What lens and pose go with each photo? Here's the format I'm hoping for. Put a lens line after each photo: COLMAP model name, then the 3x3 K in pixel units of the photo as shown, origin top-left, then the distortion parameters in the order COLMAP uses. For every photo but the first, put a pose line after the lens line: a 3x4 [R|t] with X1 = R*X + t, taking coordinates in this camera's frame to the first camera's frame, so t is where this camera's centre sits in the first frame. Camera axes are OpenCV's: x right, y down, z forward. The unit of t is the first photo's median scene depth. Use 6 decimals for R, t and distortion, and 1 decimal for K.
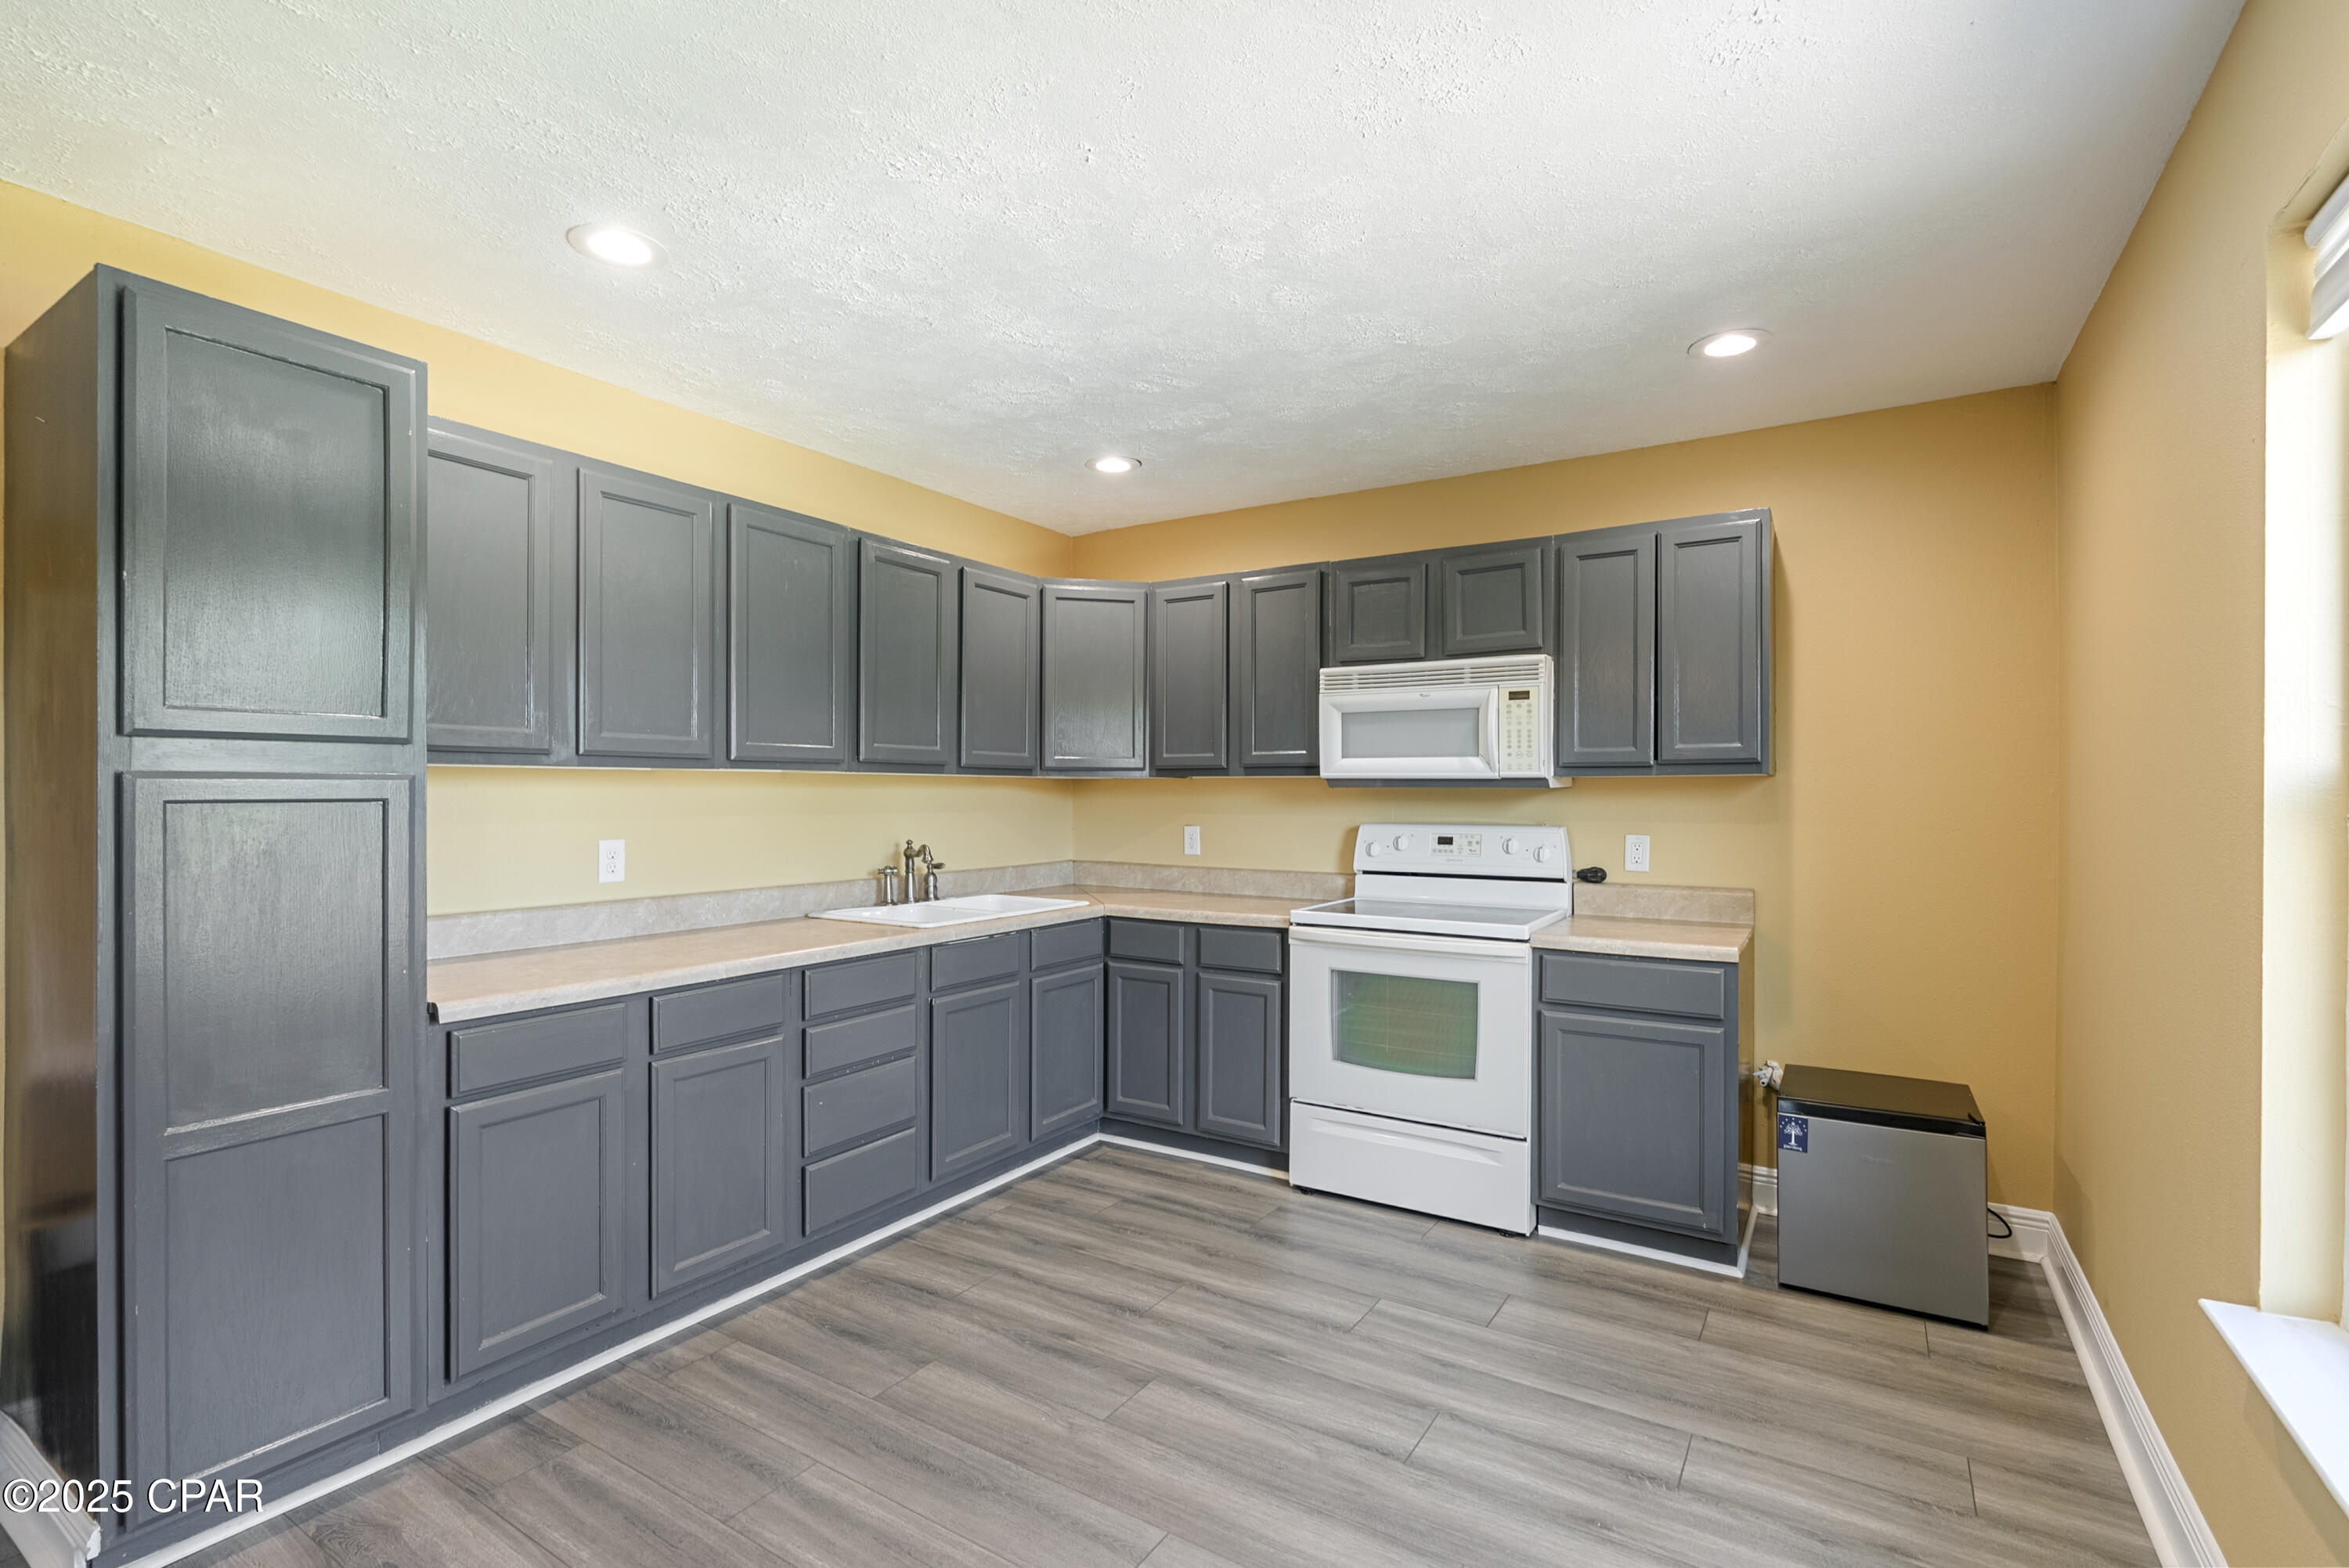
lens RADIAL K [[1066.1, 0, 1171.4], [0, 1066.1, 789.4], [0, 0, 1]] dist [-0.005654, 0.002452]
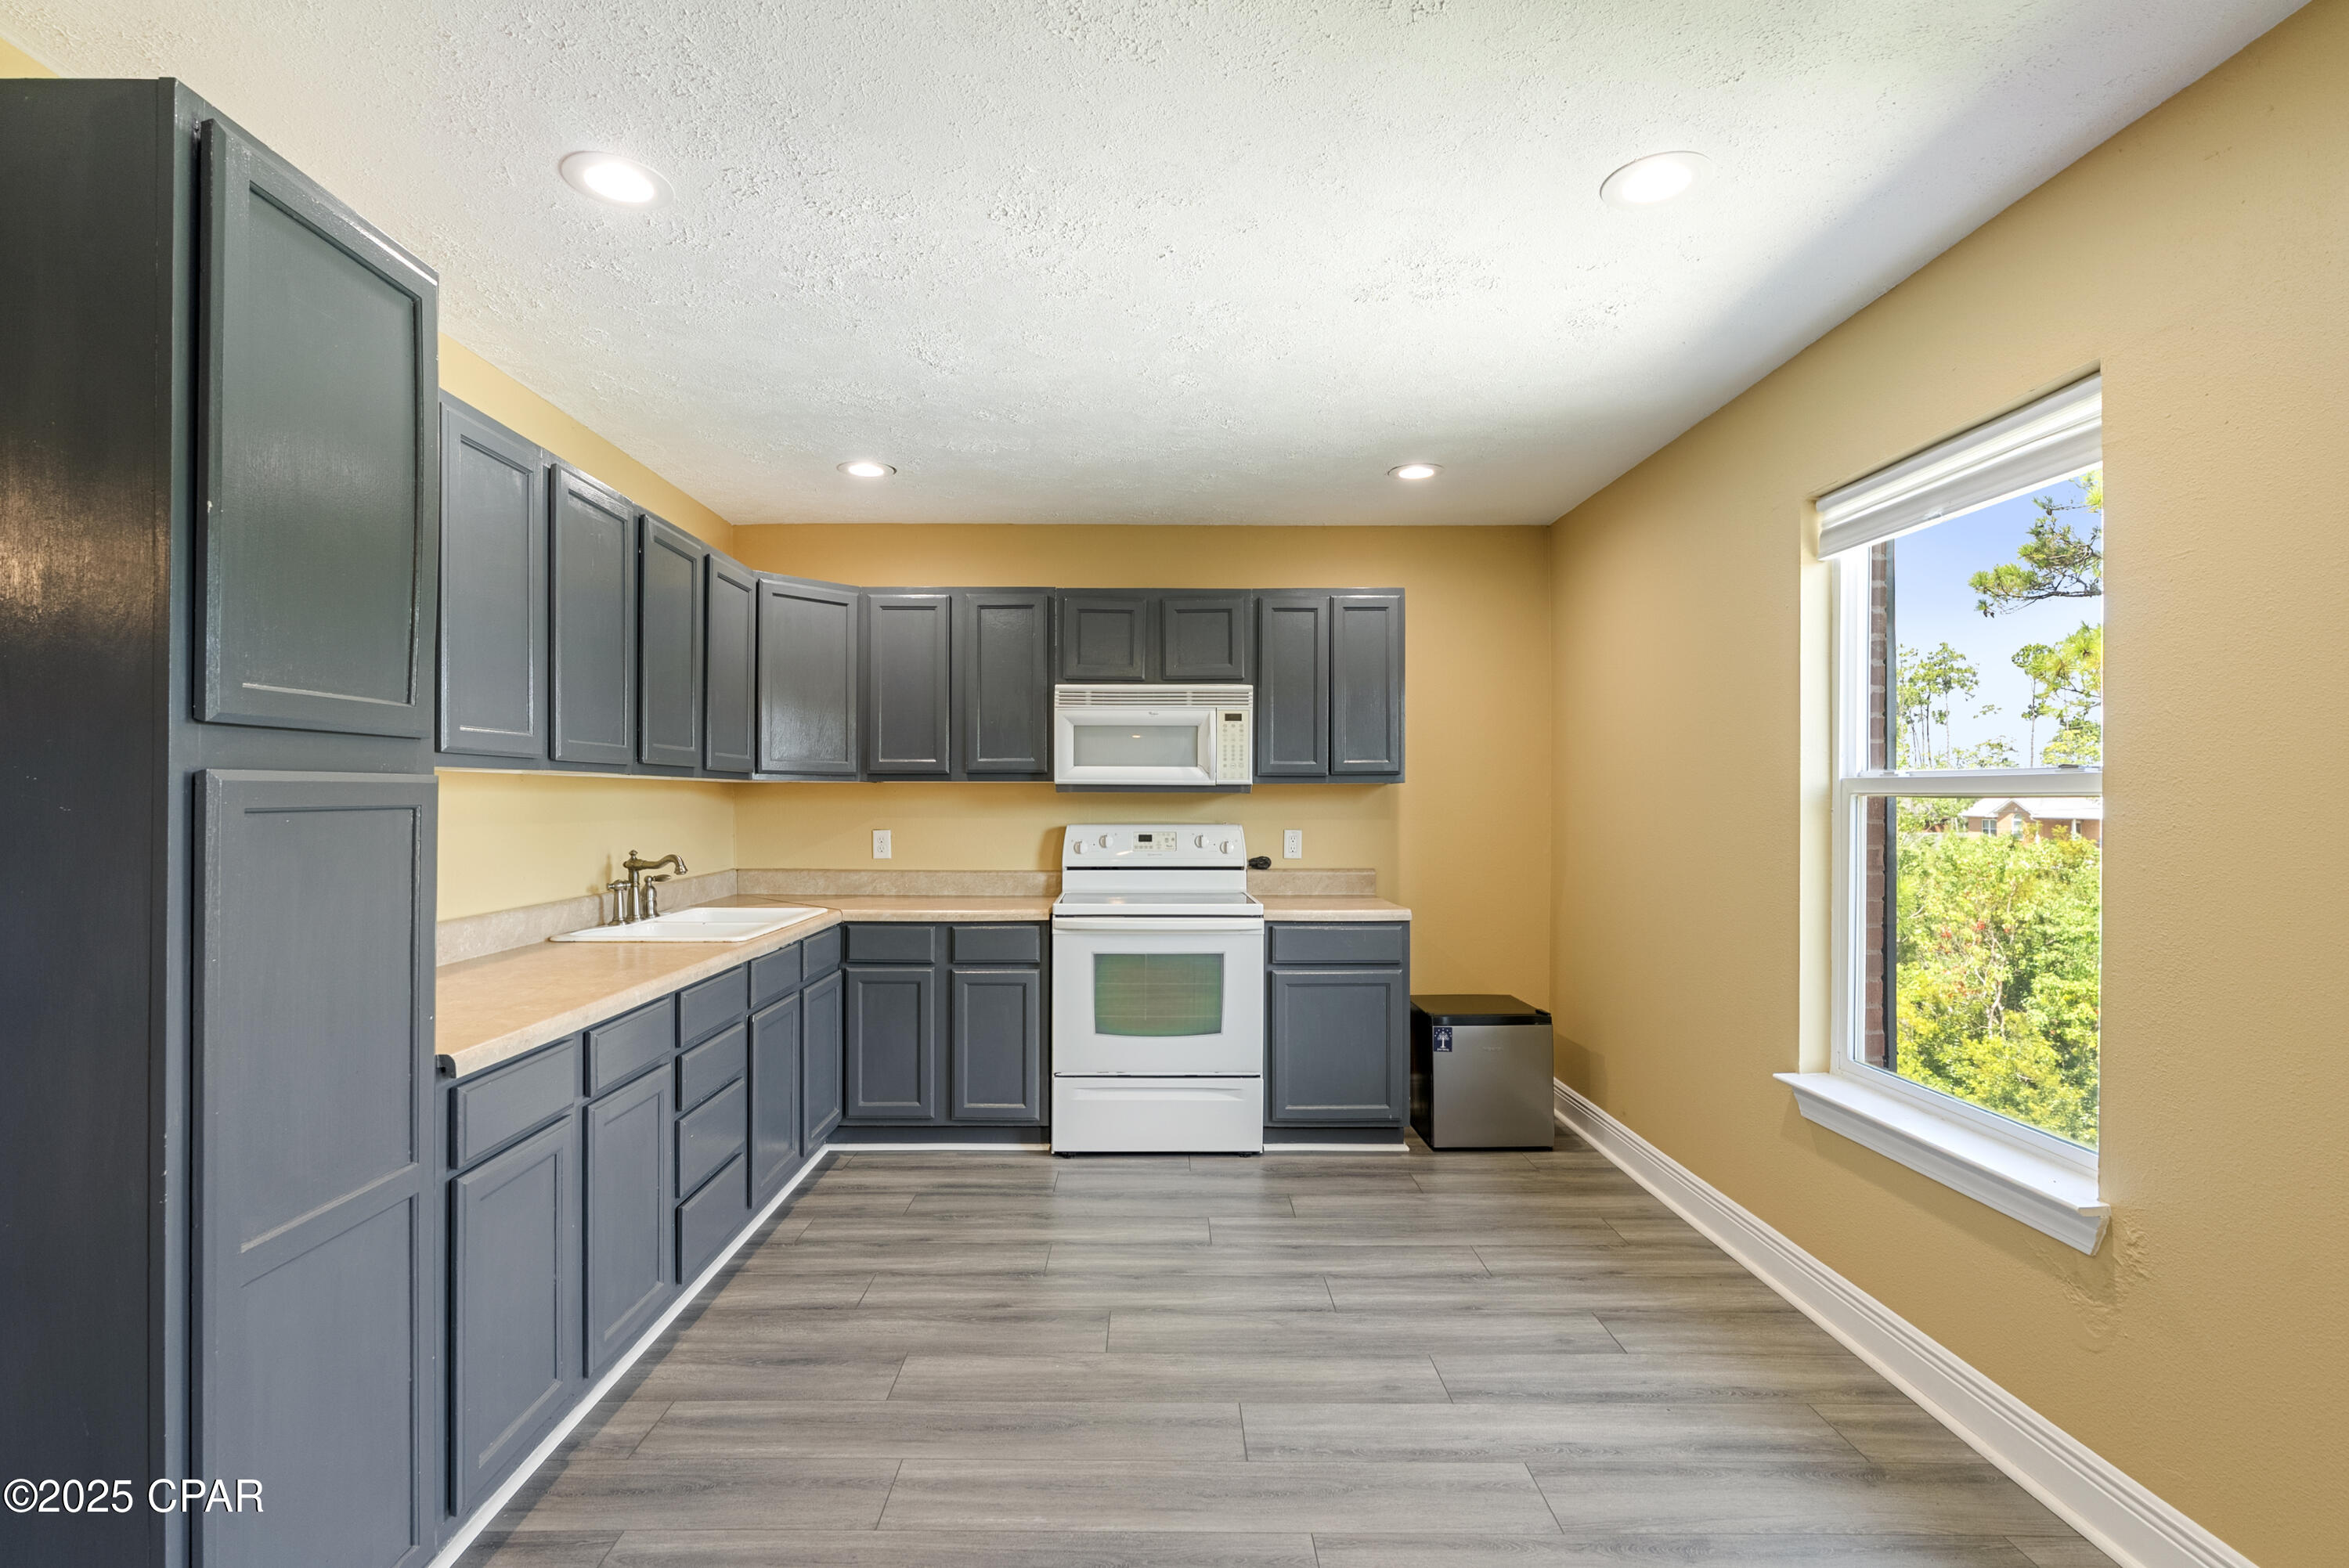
lens RADIAL K [[1066.1, 0, 1168.8], [0, 1066.1, 789.9], [0, 0, 1]] dist [-0.005654, 0.002452]
pose [[0.844873, 0.002359, 0.534962, -0.425038], [-0.000867, 0.999995, -0.003041, -0.001141], [-0.534966, 0.002105, 0.844871, 0.004374]]
